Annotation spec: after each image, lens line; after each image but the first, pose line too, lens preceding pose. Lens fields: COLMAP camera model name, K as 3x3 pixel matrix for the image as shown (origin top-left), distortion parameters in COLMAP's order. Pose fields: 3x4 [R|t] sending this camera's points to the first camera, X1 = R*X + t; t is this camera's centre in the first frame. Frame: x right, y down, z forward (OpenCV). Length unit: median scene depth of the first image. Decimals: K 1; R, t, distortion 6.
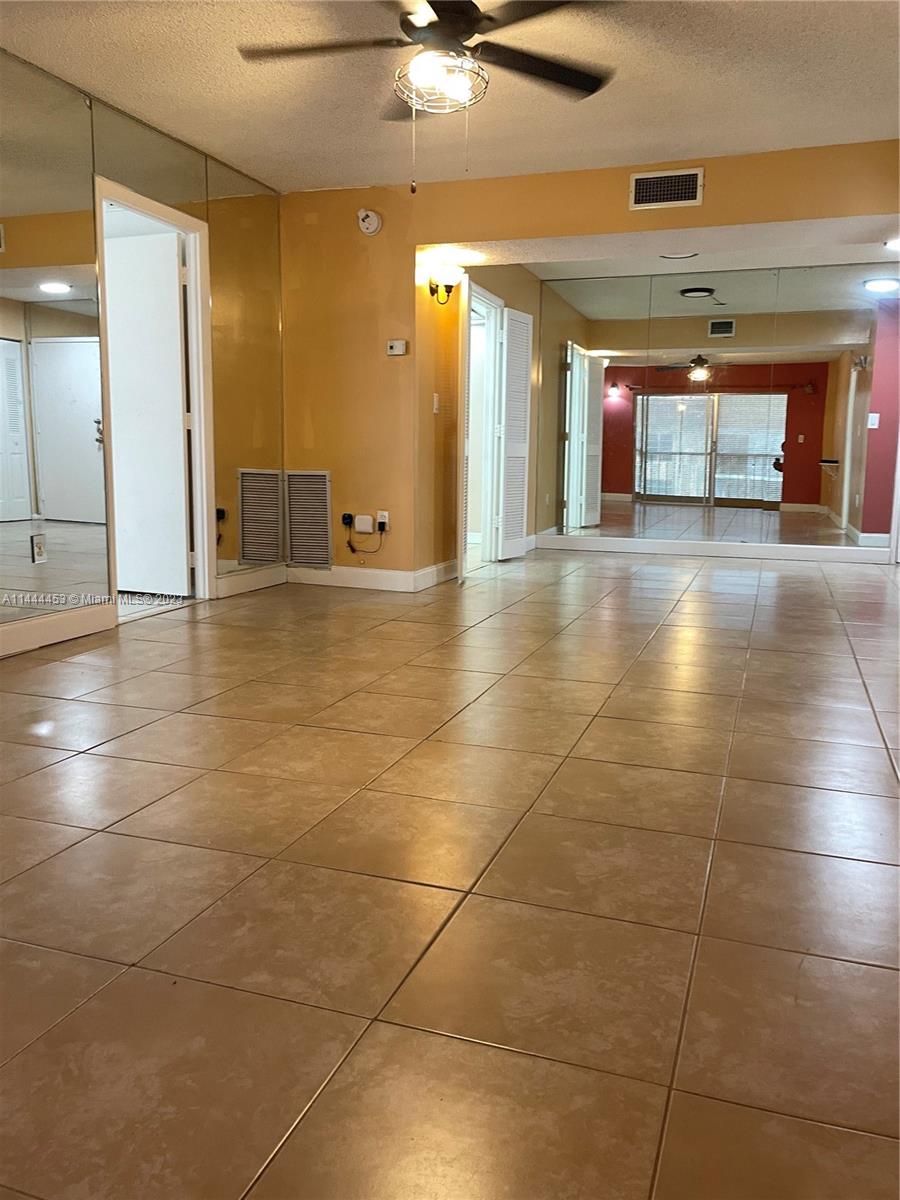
lens RADIAL K [[905.8, 0, 462.6], [0, 905.8, 585.3], [0, 0, 1]] dist [0.075342, -0.110594]
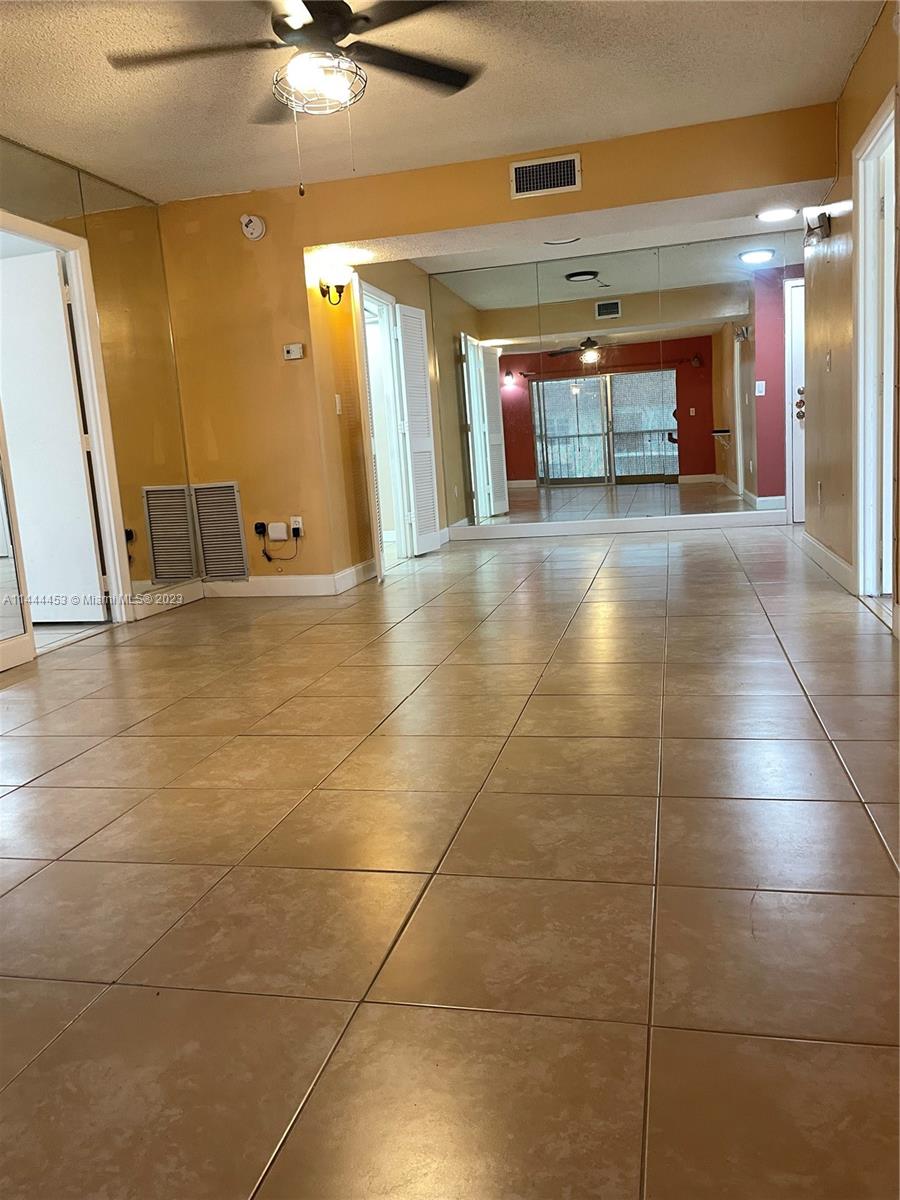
lens RADIAL K [[905.8, 0, 450.3], [0, 905.8, 593.4], [0, 0, 1]] dist [0.075342, -0.110594]
pose [[0.991996, -0.096914, 0.080948, -0.010683], [0.095926, 0.995260, 0.016014, 0.002612], [-0.082116, -0.008121, 0.996590, -0.009965]]
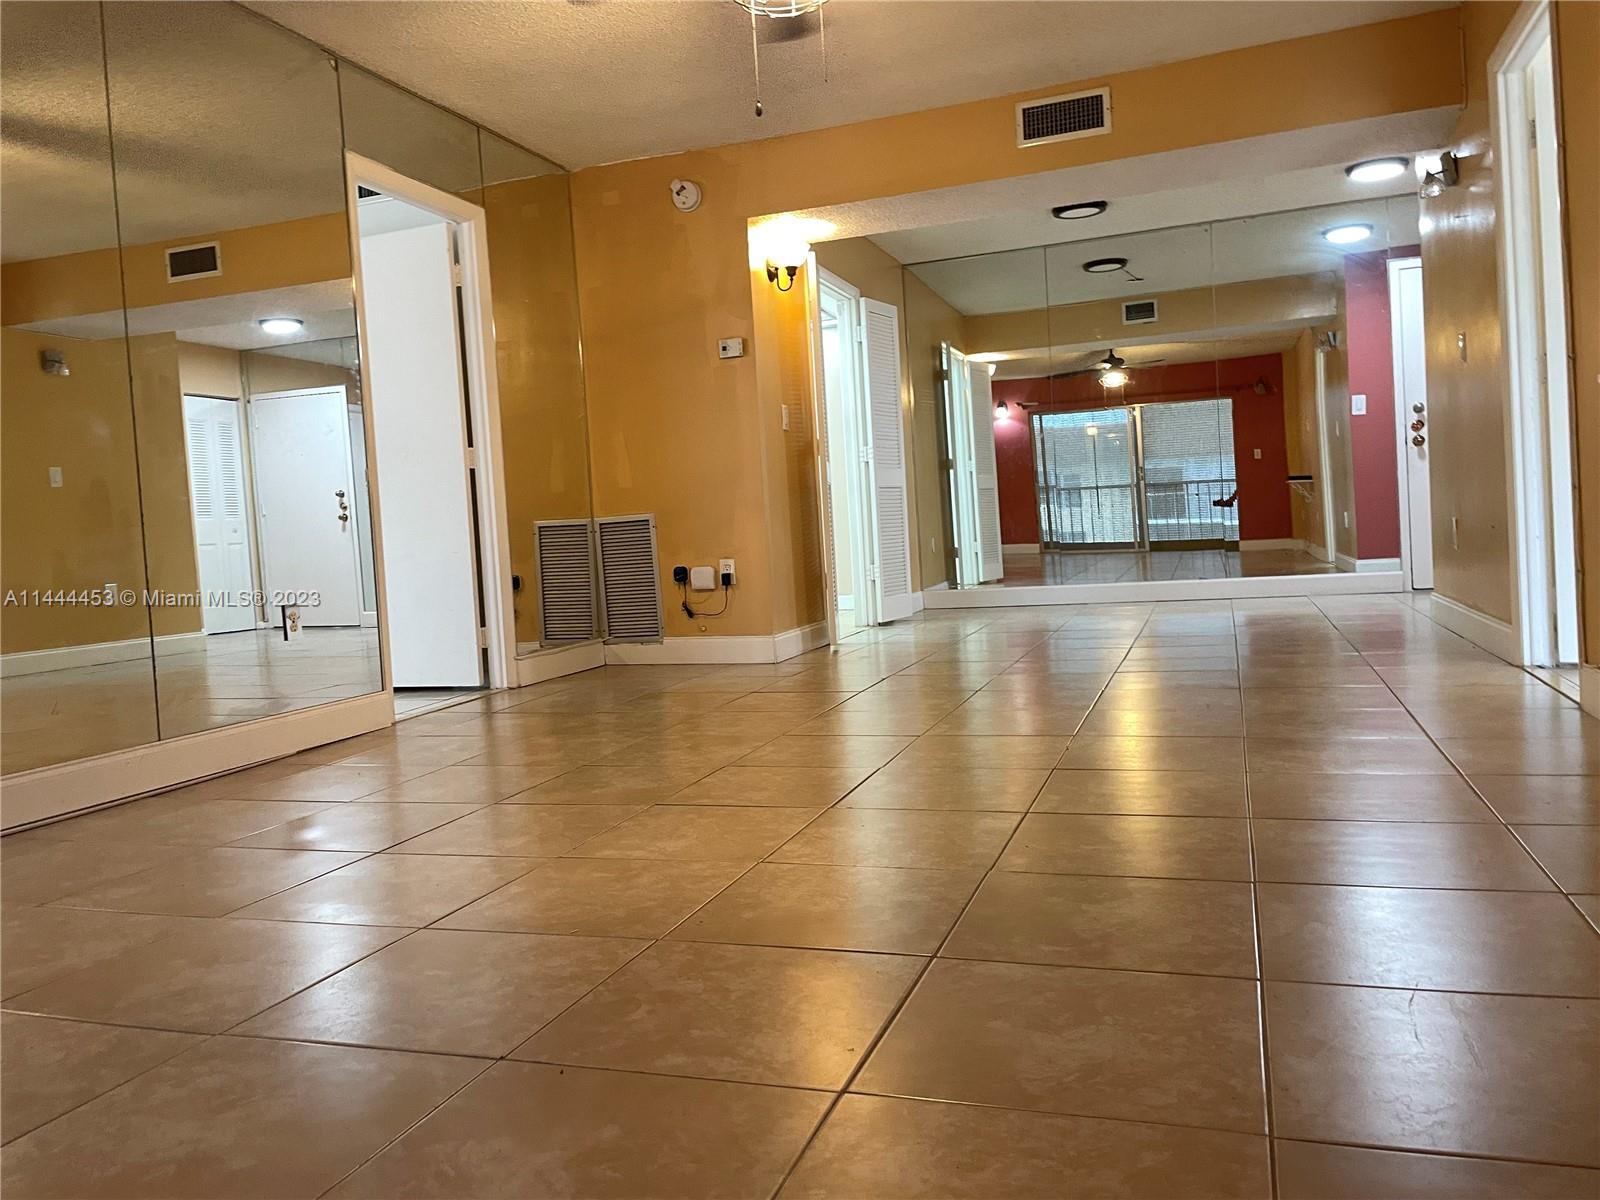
lens RADIAL K [[1207.8, 0, 782.9], [0, 1207.8, 574.7], [0, 0, 1]] dist [0.075342, -0.110594]
pose [[0.996975, -0.075346, -0.019093, -0.028164], [0.072989, 0.991967, -0.103315, 0.048109], [0.026724, 0.101609, 0.994465, -0.003674]]
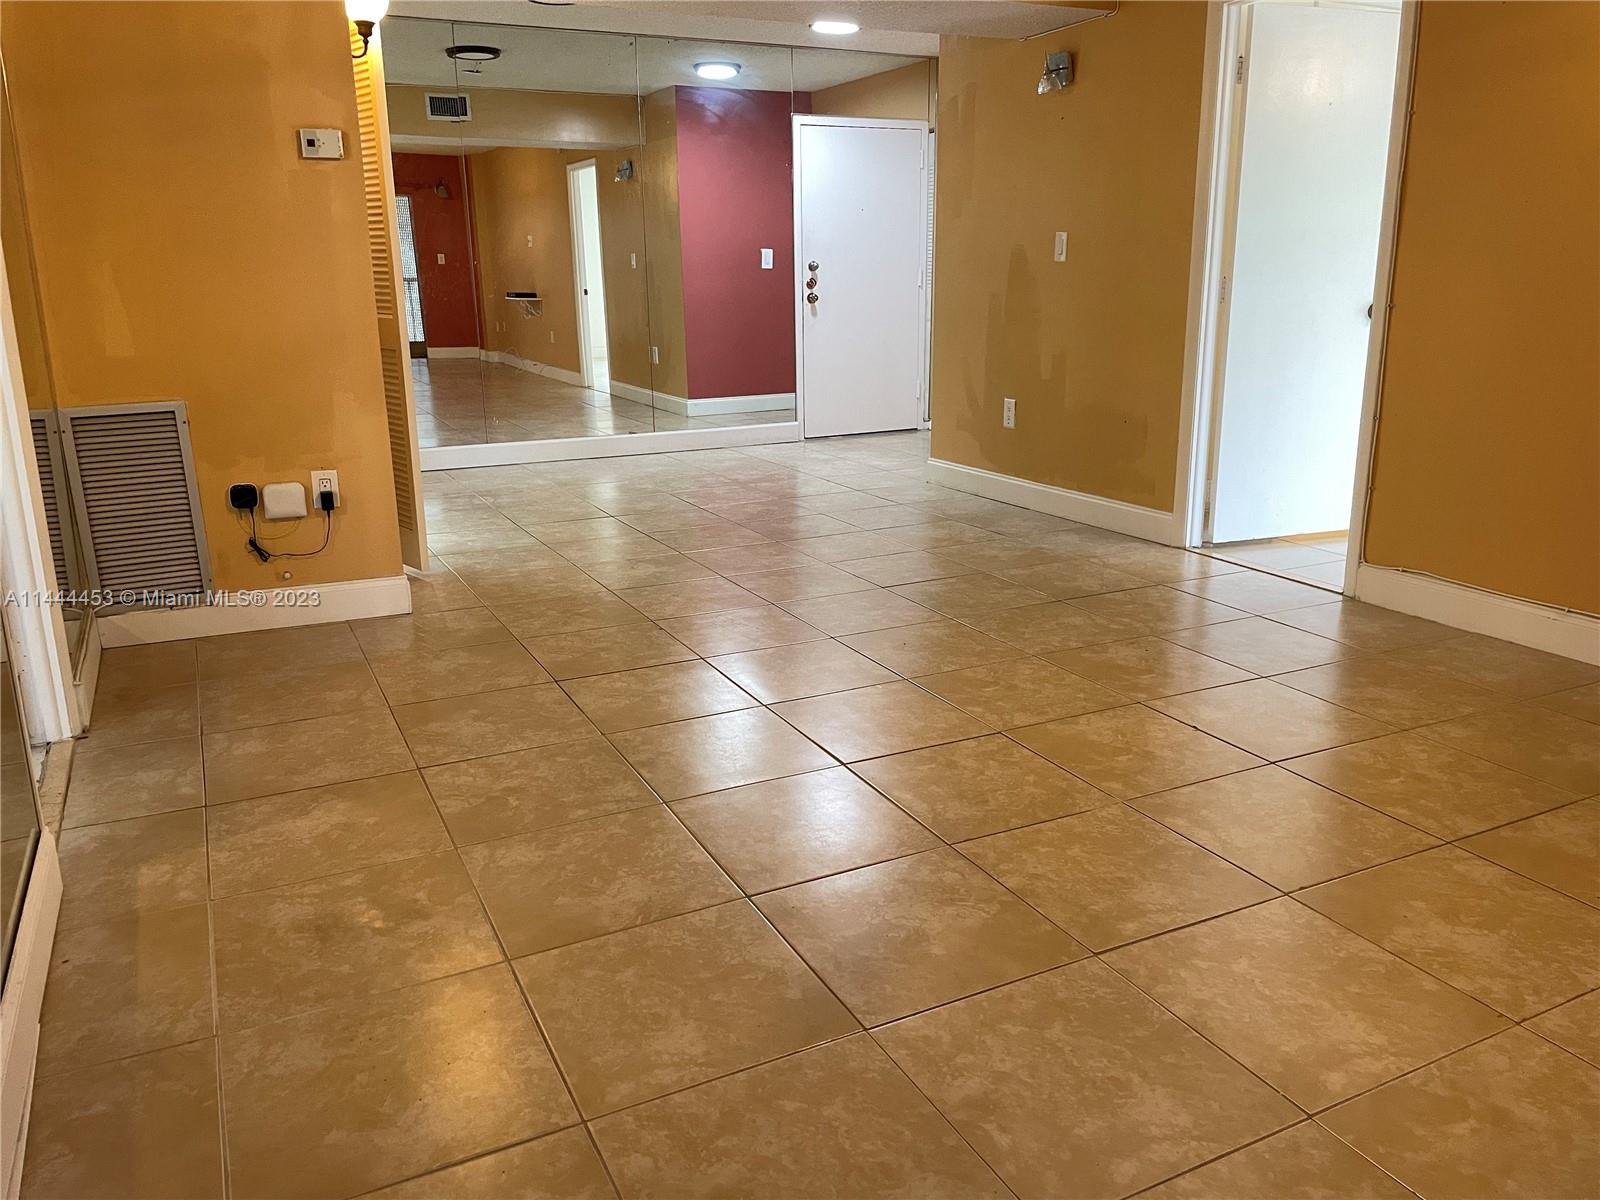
lens RADIAL K [[1207.8, 0, 795.3], [0, 1207.8, 582.1], [0, 0, 1]] dist [0.075342, -0.110594]
pose [[0.702541, -0.200600, 0.682786, -0.474520], [0.122291, 0.979207, 0.161859, -0.123059], [-0.701058, -0.030214, 0.712464, 0.402037]]
